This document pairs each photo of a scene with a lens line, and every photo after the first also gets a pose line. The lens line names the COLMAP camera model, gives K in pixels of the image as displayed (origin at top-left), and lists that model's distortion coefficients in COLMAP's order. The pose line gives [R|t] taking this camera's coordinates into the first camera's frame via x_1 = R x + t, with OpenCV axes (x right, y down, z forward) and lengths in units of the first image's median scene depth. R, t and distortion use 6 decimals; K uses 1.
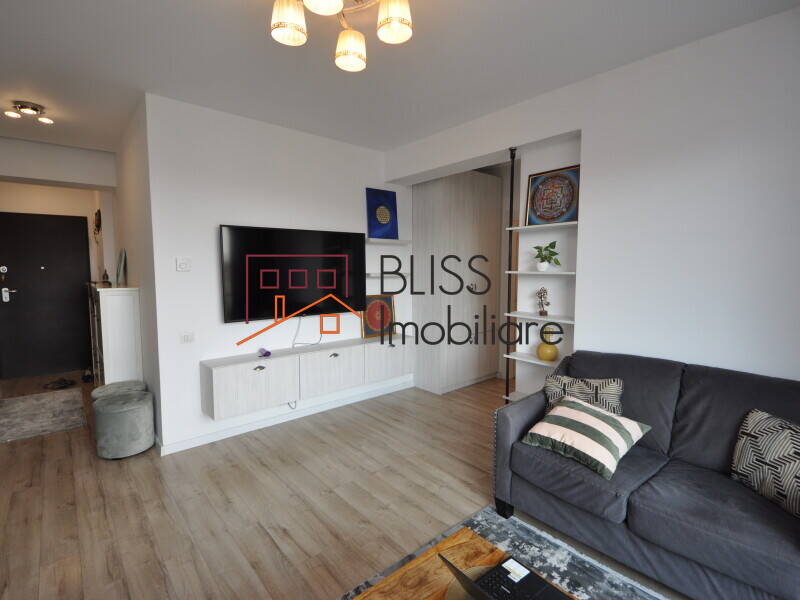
lens RADIAL K [[397.3, 0, 398.1], [0, 397.3, 299.7], [0, 0, 1]] dist [0.003920, 0.000583]
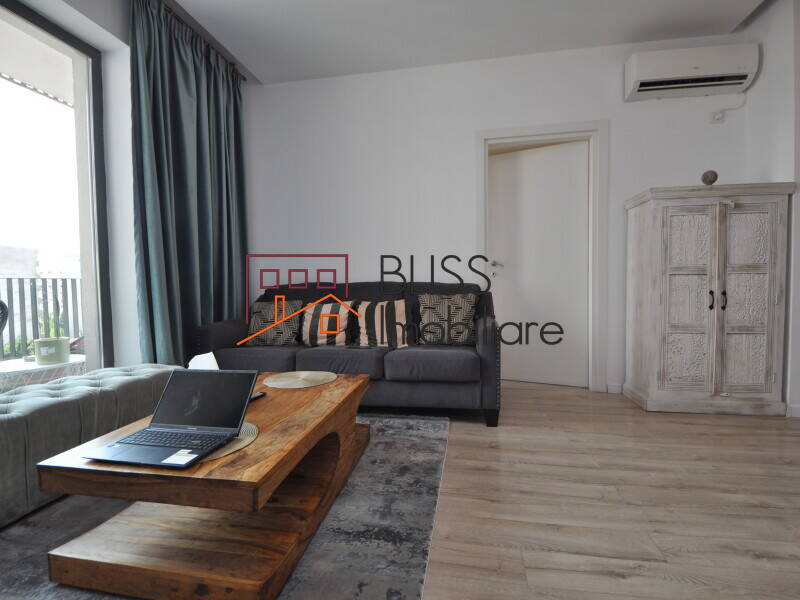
lens RADIAL K [[397.3, 0, 396.4], [0, 397.3, 299.8], [0, 0, 1]] dist [0.003920, 0.000583]
pose [[-0.769654, 0.044087, -0.636938, 0.268378], [-0.035977, 0.993033, 0.112209, 0.137246], [0.637447, 0.109277, -0.762705, 1.091529]]
